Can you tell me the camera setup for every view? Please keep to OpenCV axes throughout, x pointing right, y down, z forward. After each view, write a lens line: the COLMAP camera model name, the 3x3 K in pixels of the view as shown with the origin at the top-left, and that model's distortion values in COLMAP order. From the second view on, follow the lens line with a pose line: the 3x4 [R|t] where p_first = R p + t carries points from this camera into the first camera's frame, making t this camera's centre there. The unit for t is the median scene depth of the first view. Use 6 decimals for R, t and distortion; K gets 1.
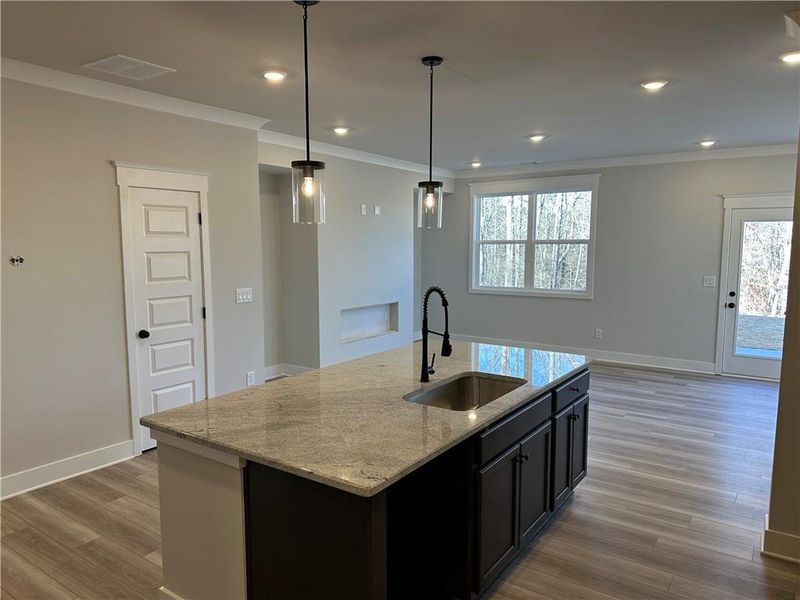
lens RADIAL K [[559.0, 0, 403.6], [0, 559.0, 299.0], [0, 0, 1]] dist [0.009652, -0.001892]
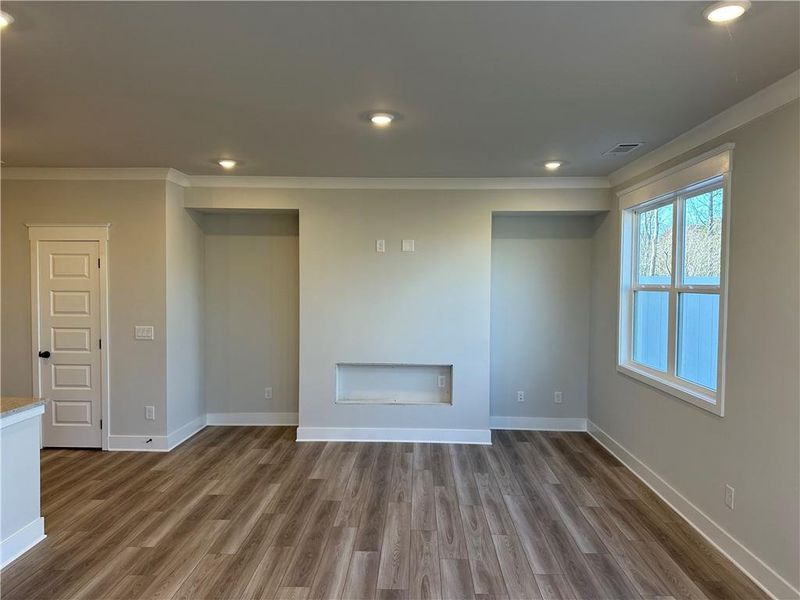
lens RADIAL K [[559.0, 0, 403.5], [0, 559.0, 301.7], [0, 0, 1]] dist [0.009652, -0.001892]
pose [[0.551107, 0.036780, -0.833624, 0.652354], [-0.092592, 0.995554, -0.017288, -0.068891], [0.829282, 0.086714, 0.552062, 0.599646]]
